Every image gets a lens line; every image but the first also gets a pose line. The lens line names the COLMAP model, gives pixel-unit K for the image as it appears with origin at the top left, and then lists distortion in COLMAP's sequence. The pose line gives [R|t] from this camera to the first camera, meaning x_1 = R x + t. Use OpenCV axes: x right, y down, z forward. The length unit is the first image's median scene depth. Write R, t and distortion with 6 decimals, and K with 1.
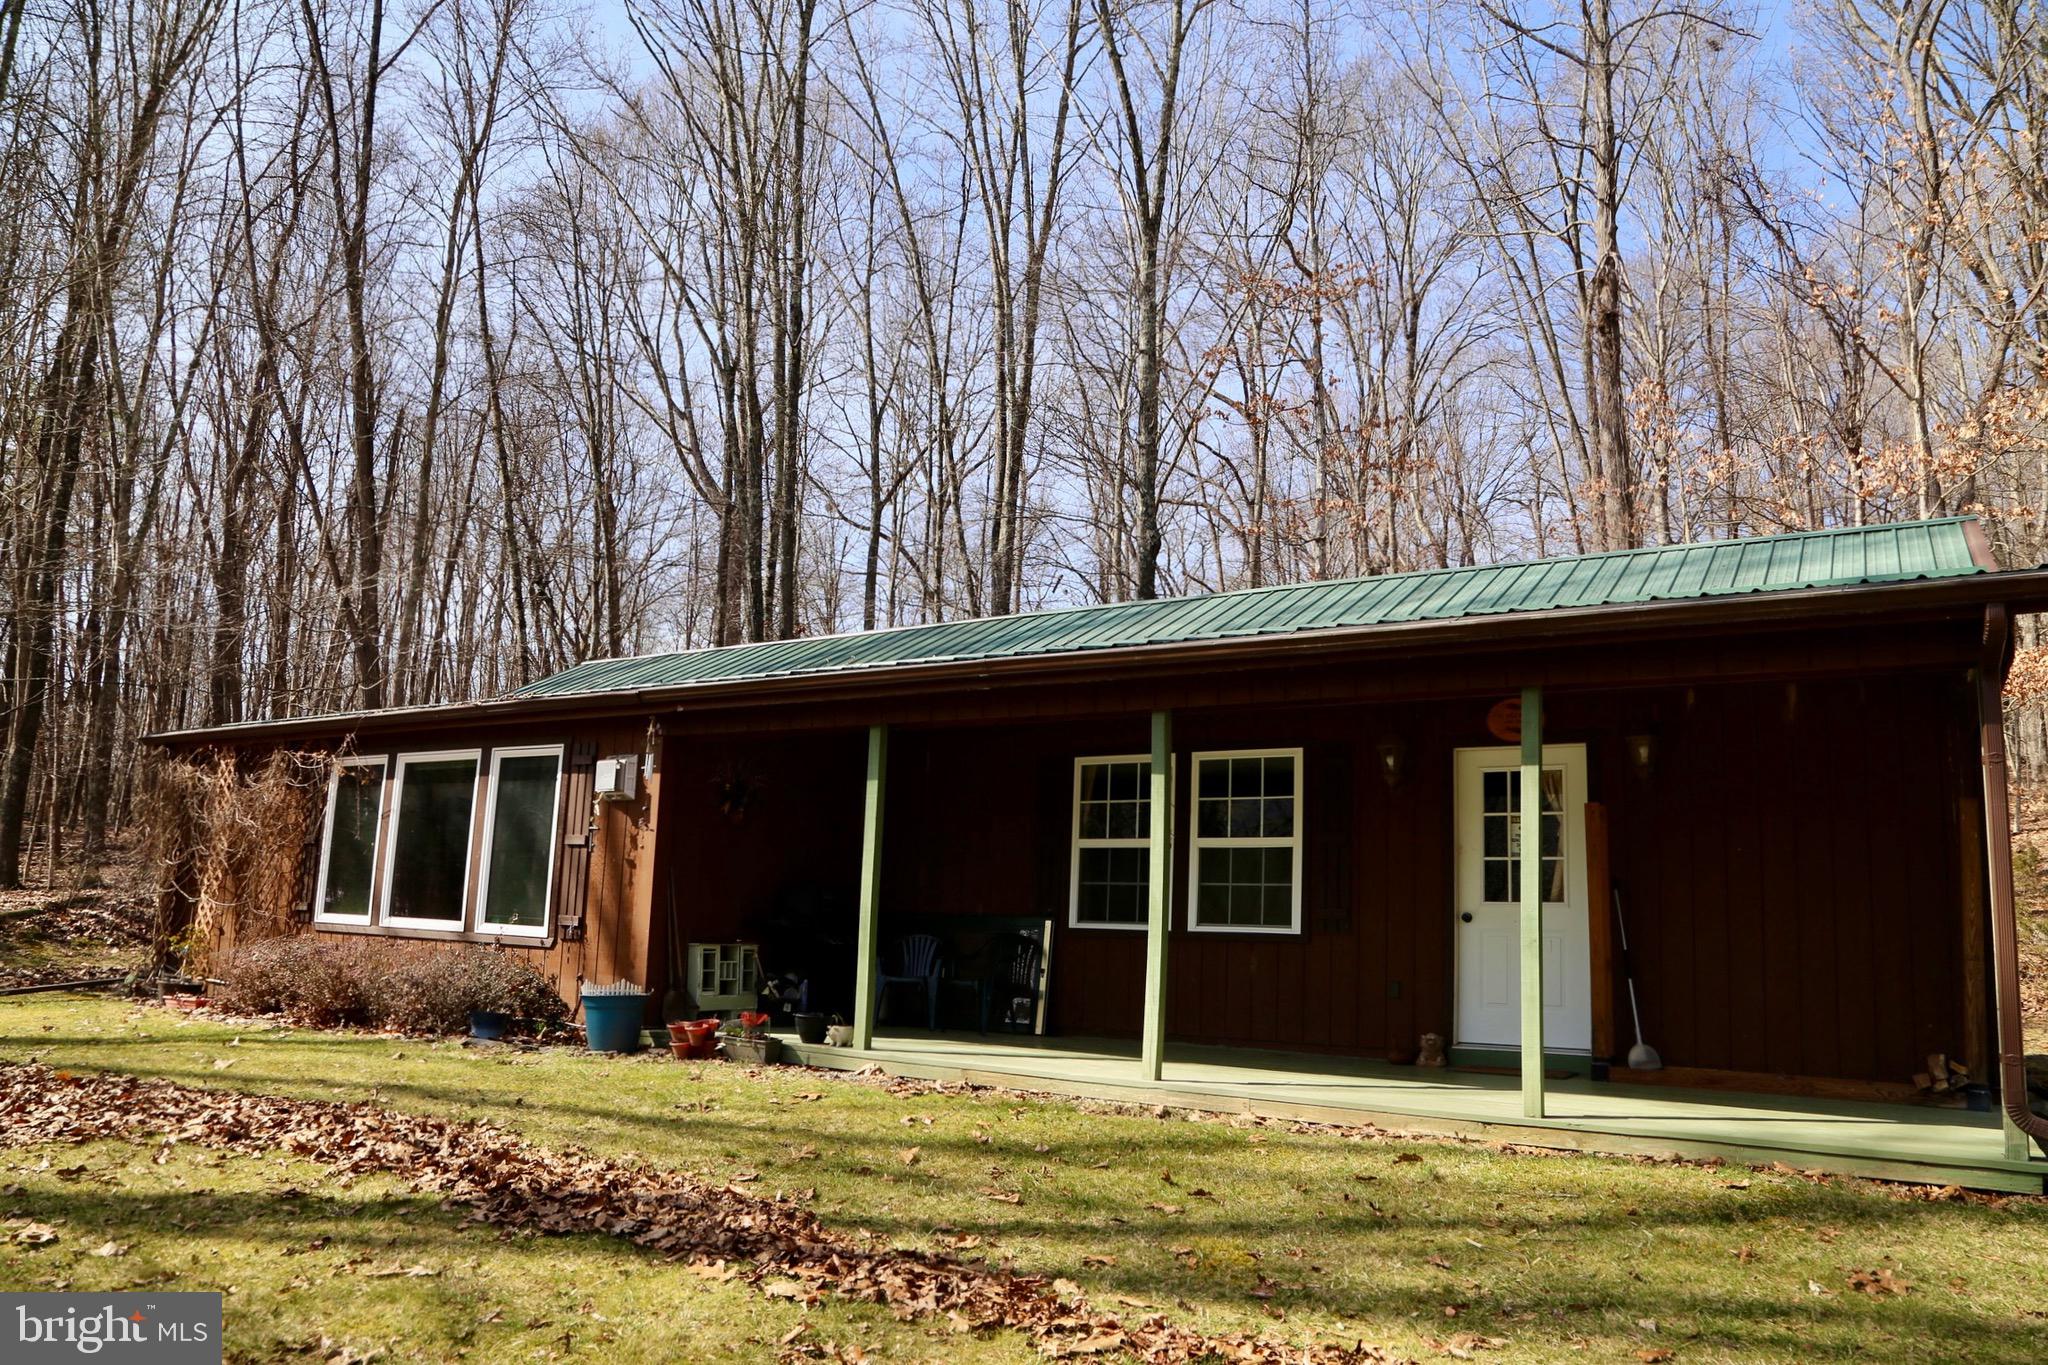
lens RADIAL K [[1445.2, 0, 1100.9], [0, 1445.2, 702.5], [0, 0, 1]] dist [-0.114410, 0.076882]
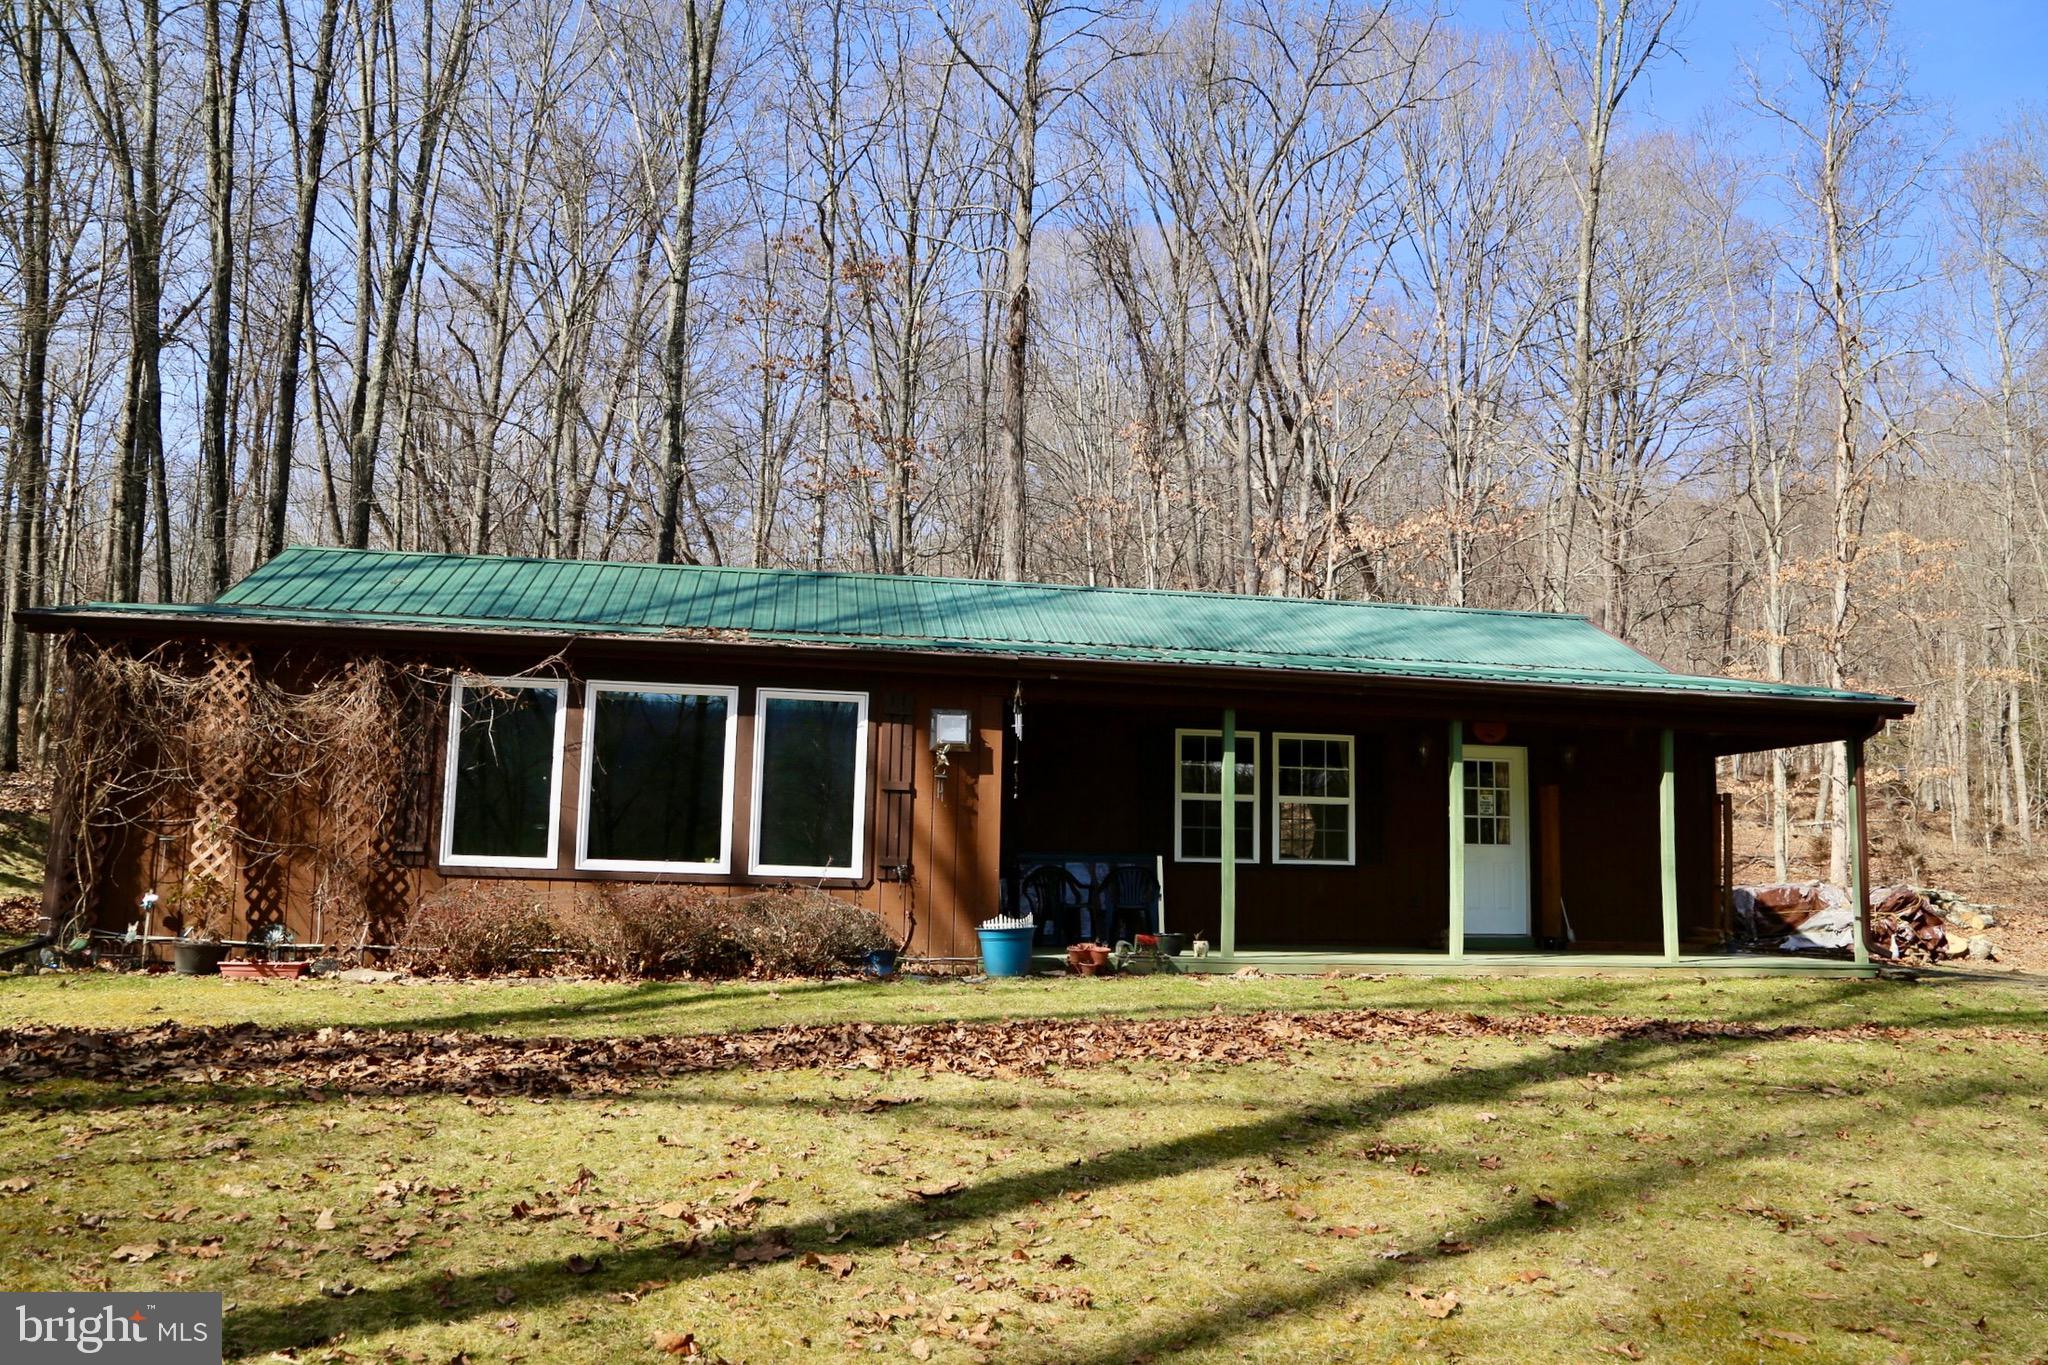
lens RADIAL K [[1445.2, 0, 1100.9], [0, 1445.2, 702.5], [0, 0, 1]] dist [-0.114410, 0.076882]
pose [[0.746179, 0.064746, 0.662590, -0.965399], [-0.103651, 0.994421, 0.019556, -0.002705], [-0.657627, -0.083270, 0.748727, 0.098821]]
